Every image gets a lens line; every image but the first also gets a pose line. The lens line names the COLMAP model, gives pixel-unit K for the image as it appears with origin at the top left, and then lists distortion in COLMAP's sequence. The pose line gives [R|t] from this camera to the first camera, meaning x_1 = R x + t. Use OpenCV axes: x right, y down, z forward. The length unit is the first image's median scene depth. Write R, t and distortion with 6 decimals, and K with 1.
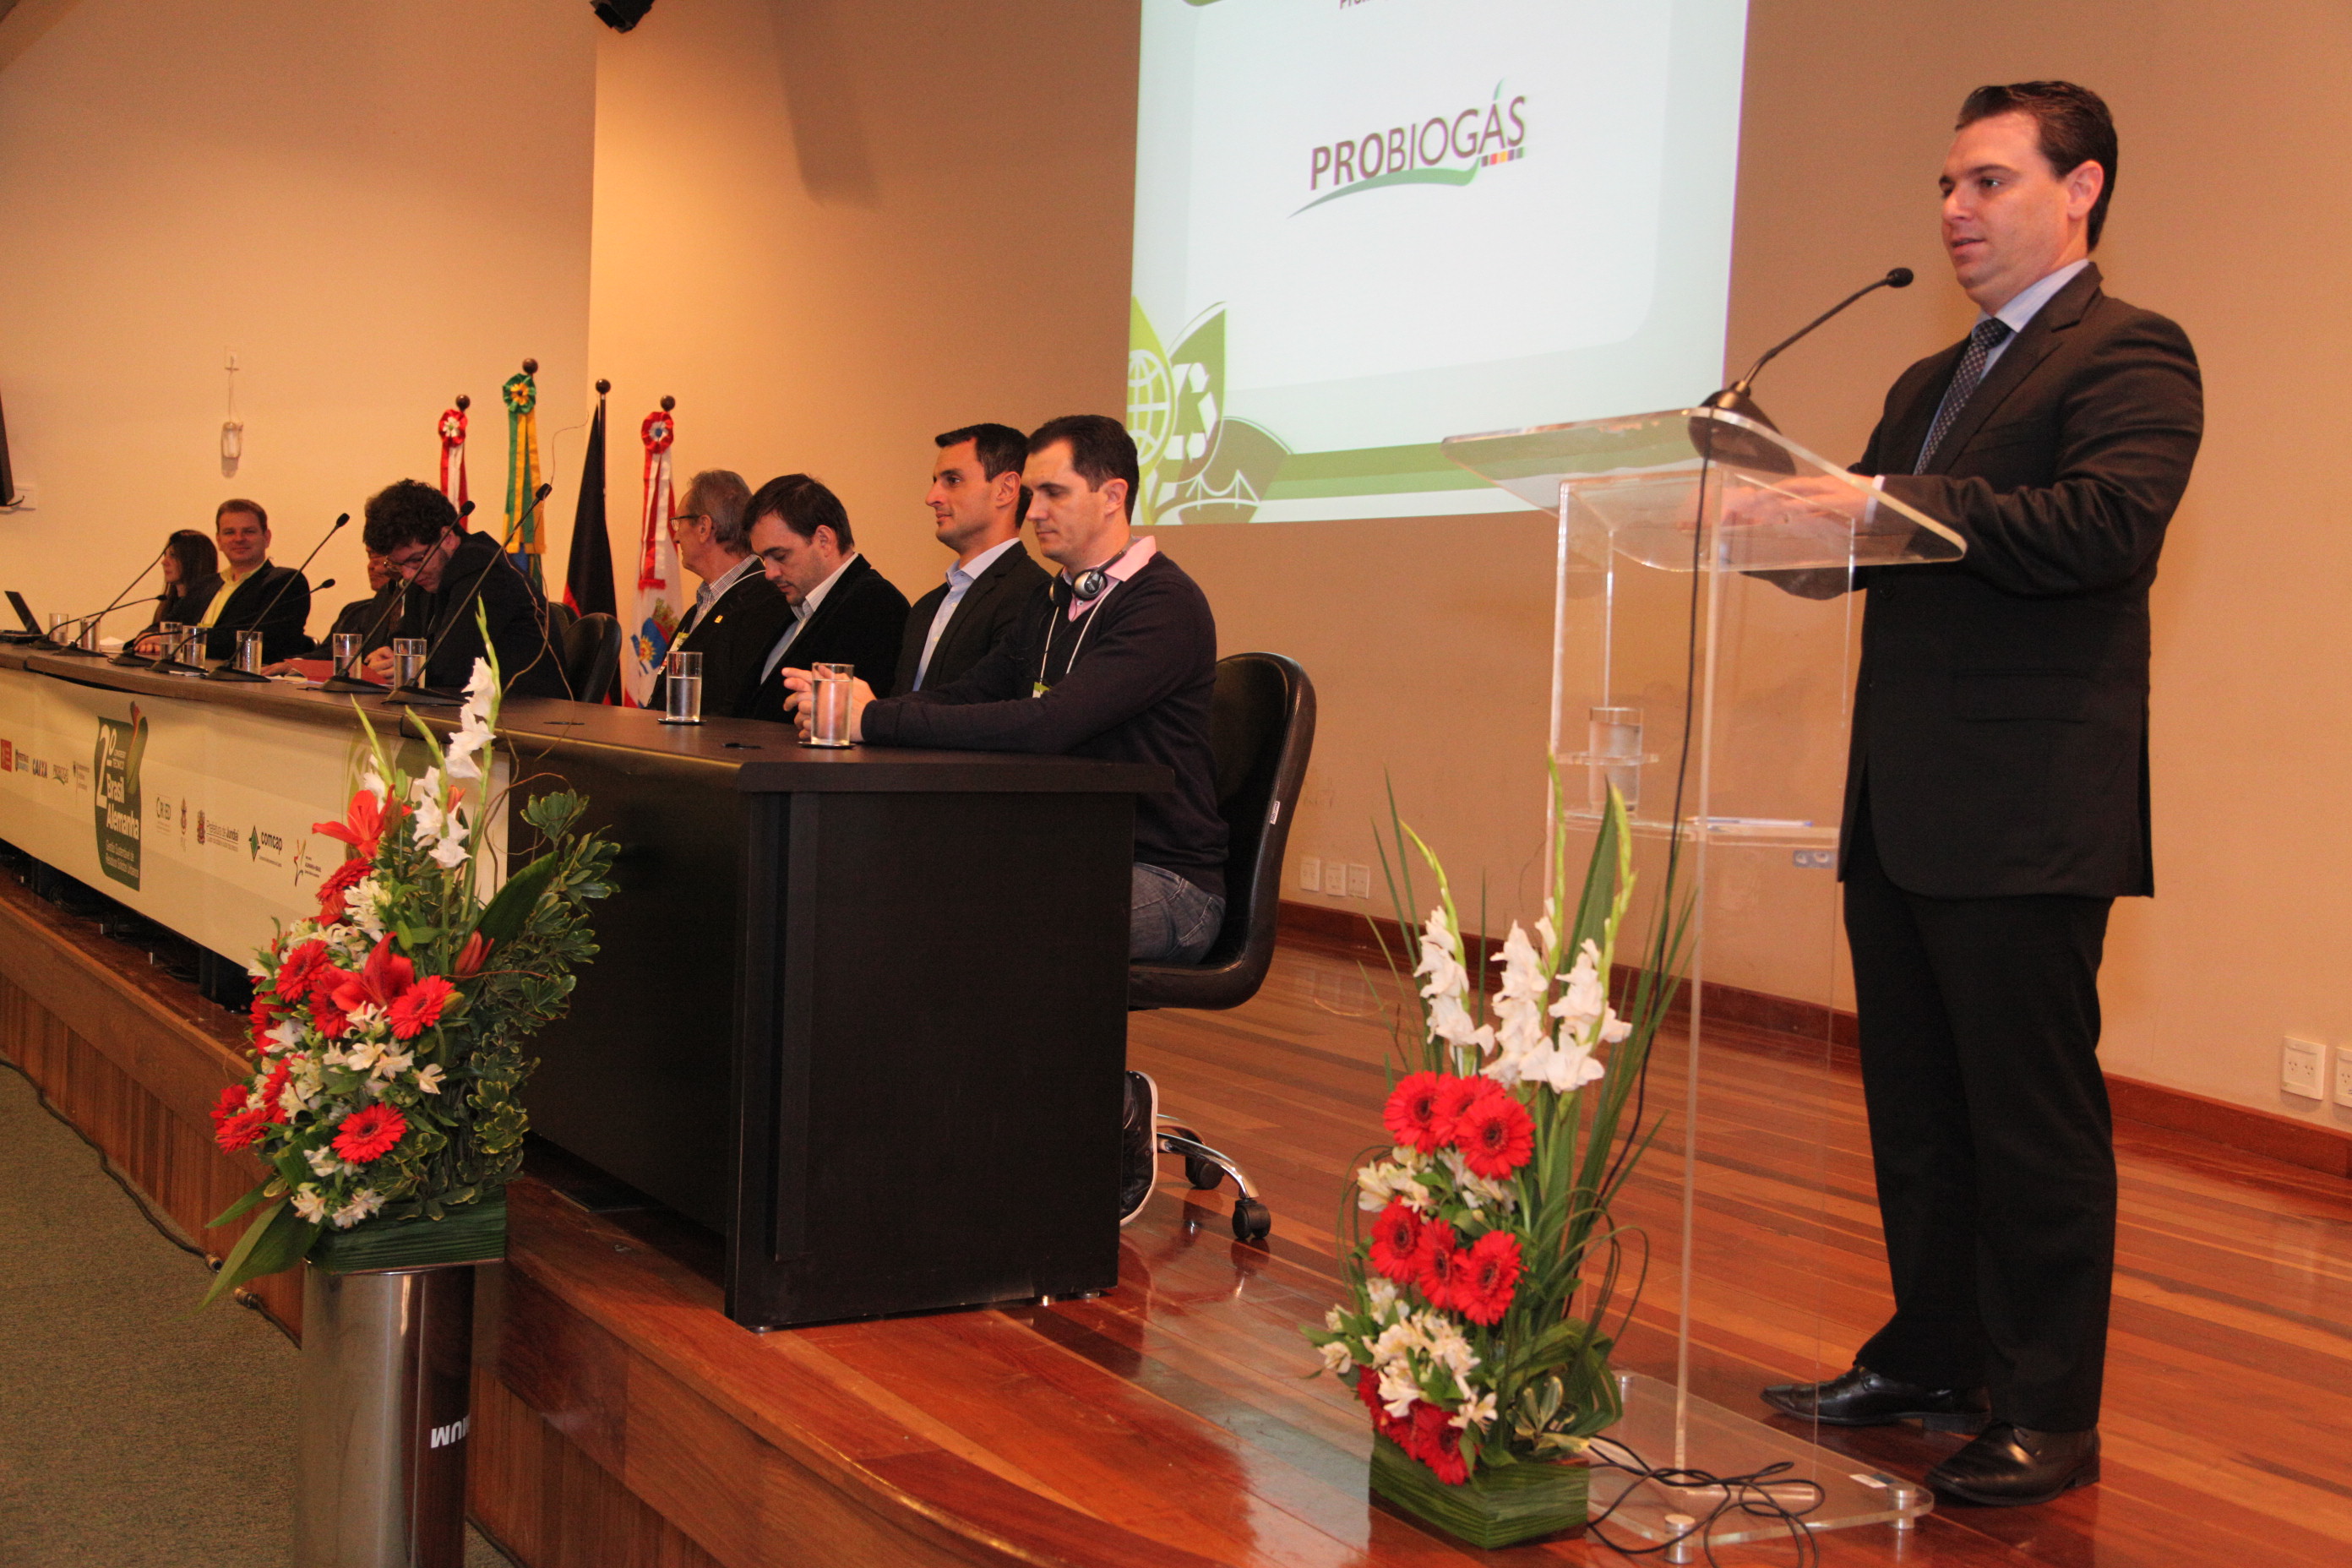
lens RADIAL K [[2721.0, 0, 1172.5], [0, 2721.0, 784.1], [0, 0, 1]] dist [0.065958, 0.000000]
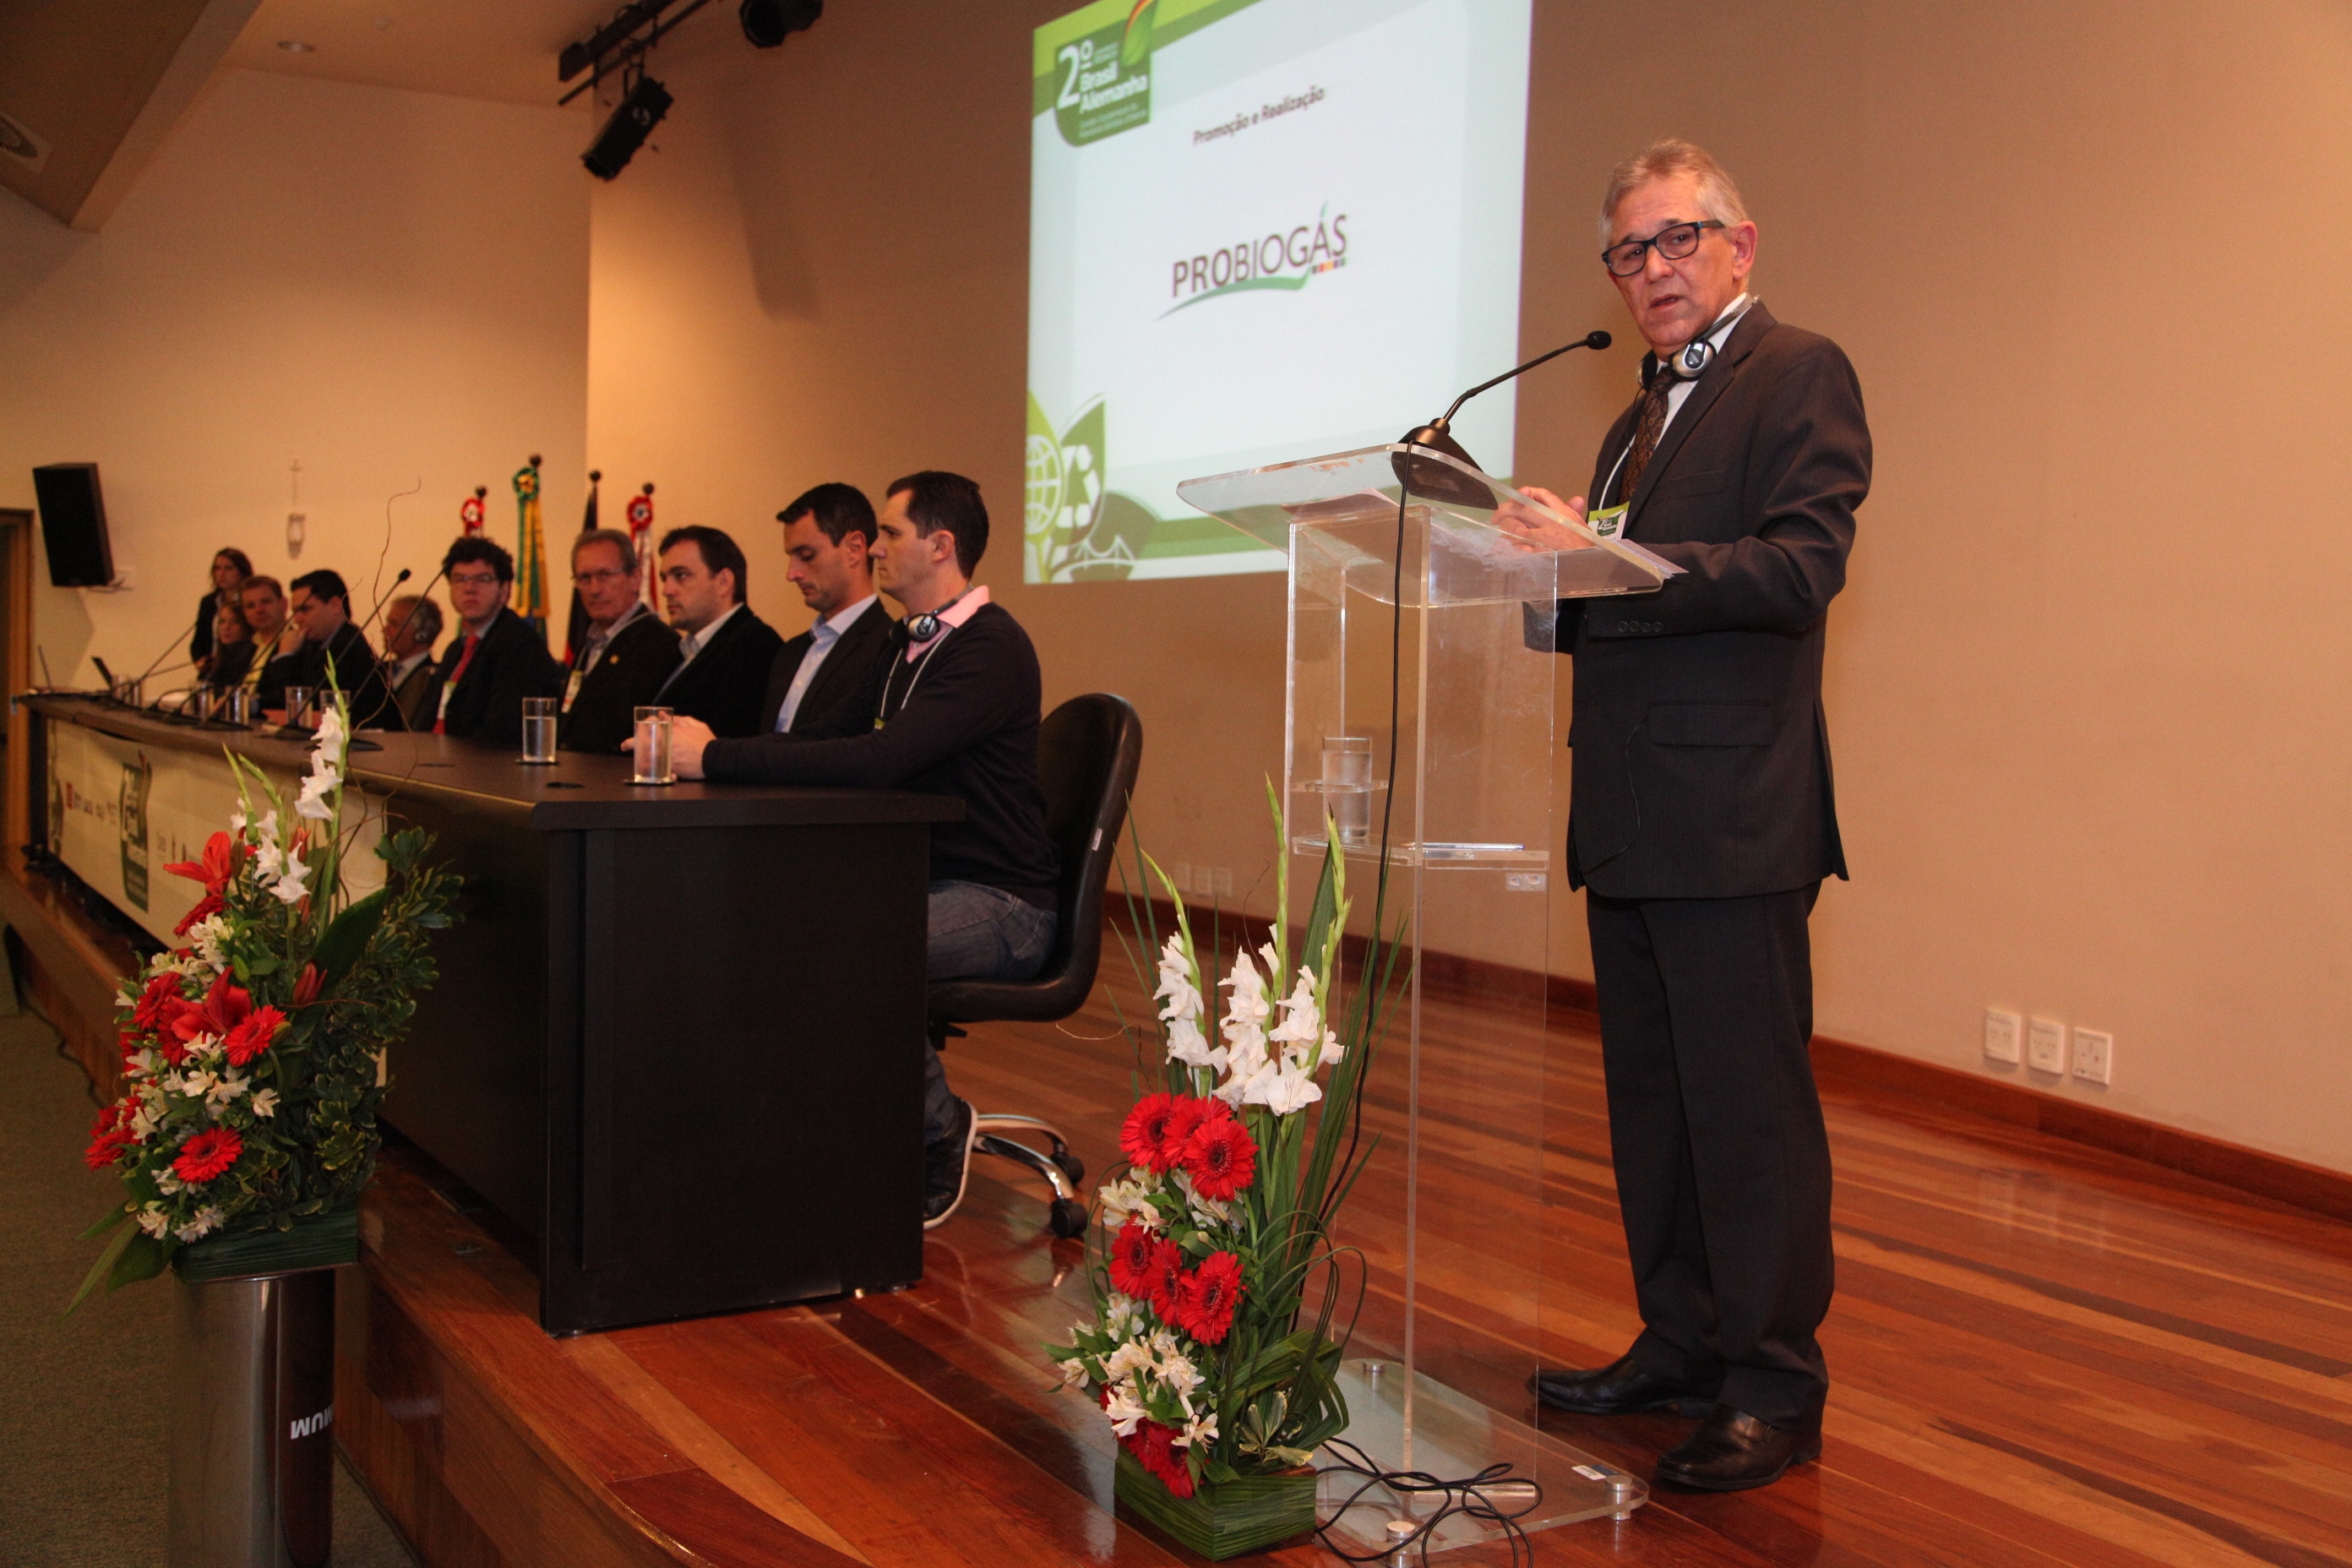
lens RADIAL K [[2182.3, 0, 1180.8], [0, 2182.3, 783.1], [0, 0, 1]] dist [-0.020287, 0.000000]
pose [[0.999550, -0.017581, 0.024300, 0.062611], [0.017714, 0.999829, -0.005273, -0.005678], [-0.024203, 0.005701, 0.999691, 0.130984]]
